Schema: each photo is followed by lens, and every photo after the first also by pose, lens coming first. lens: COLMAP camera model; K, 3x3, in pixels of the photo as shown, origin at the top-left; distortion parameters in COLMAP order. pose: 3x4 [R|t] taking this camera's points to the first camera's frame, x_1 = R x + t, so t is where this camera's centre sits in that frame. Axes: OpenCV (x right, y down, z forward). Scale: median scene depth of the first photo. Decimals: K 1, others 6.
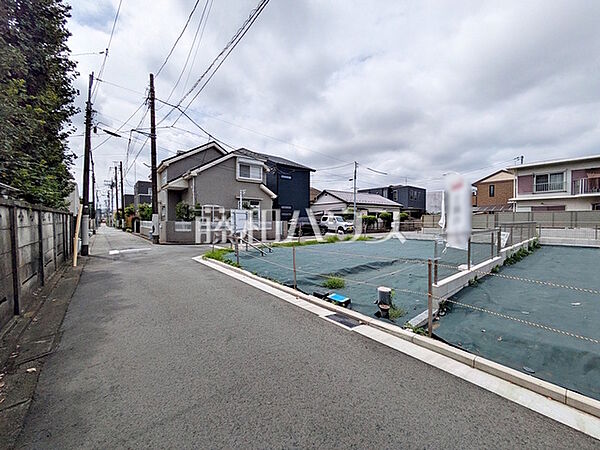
lens RADIAL K [[236.7, 0, 300.0], [0, 236.7, 222.6], [0, 0, 1]] dist [0.002517, 0.001440]
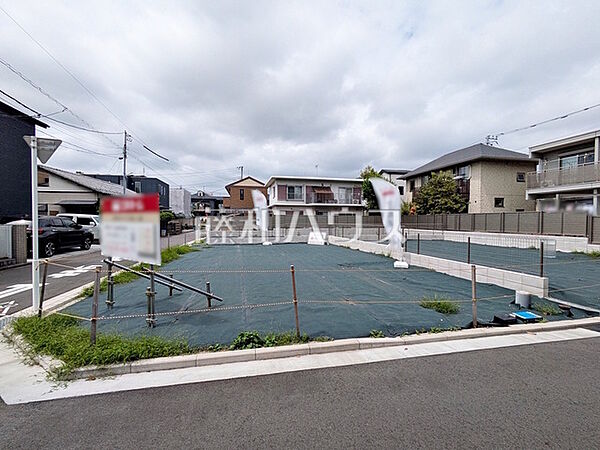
lens RADIAL K [[269.2, 0, 298.4], [0, 269.2, 226.0], [0, 0, 1]] dist [-0.010061, -0.000218]
pose [[0.464884, -0.012903, 0.885277, -0.268852], [0.002971, 0.999911, 0.013014, -0.006598], [-0.885366, -0.003420, 0.464881, 0.316160]]
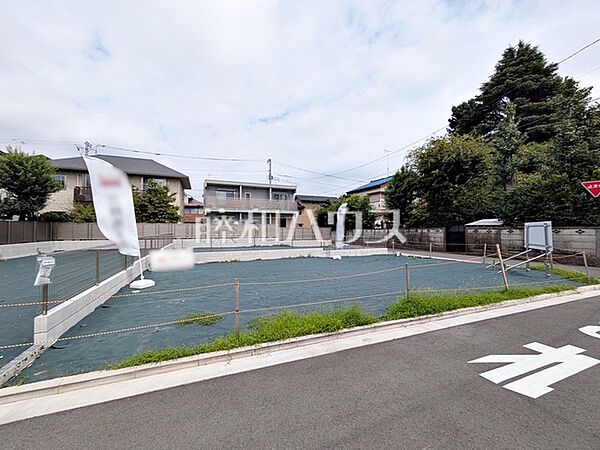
lens RADIAL K [[236.7, 0, 299.4], [0, 236.7, 225.4], [0, 0, 1]] dist [0.002517, 0.001440]
pose [[-0.958165, 0.006563, 0.286141, 0.176272], [0.005327, 0.999973, -0.005097, -0.024106], [-0.286167, -0.003359, -0.958174, 1.138333]]
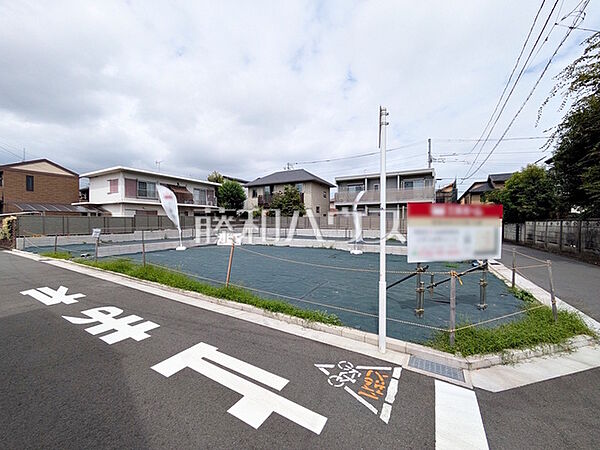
lens RADIAL K [[236.7, 0, 298.3], [0, 236.7, 225.8], [0, 0, 1]] dist [0.002517, 0.001440]
pose [[-0.346705, -0.015146, 0.937852, -0.287809], [0.006592, 0.999806, 0.018583, -0.012798], [-0.937951, 0.012626, -0.346537, 0.764817]]
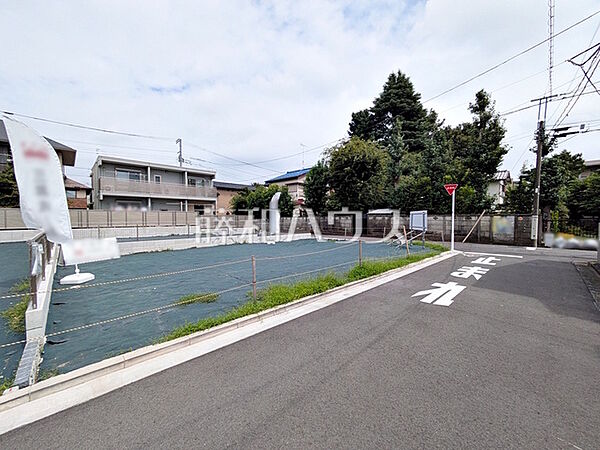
lens RADIAL K [[236.7, 0, 297.4], [0, 236.7, 227.3], [0, 0, 1]] dist [0.002517, 0.001440]
pose [[-0.996005, 0.005070, -0.089149, 0.260482], [0.000465, 0.998668, 0.051599, -0.019655], [0.089292, 0.051352, -0.994681, 1.192855]]
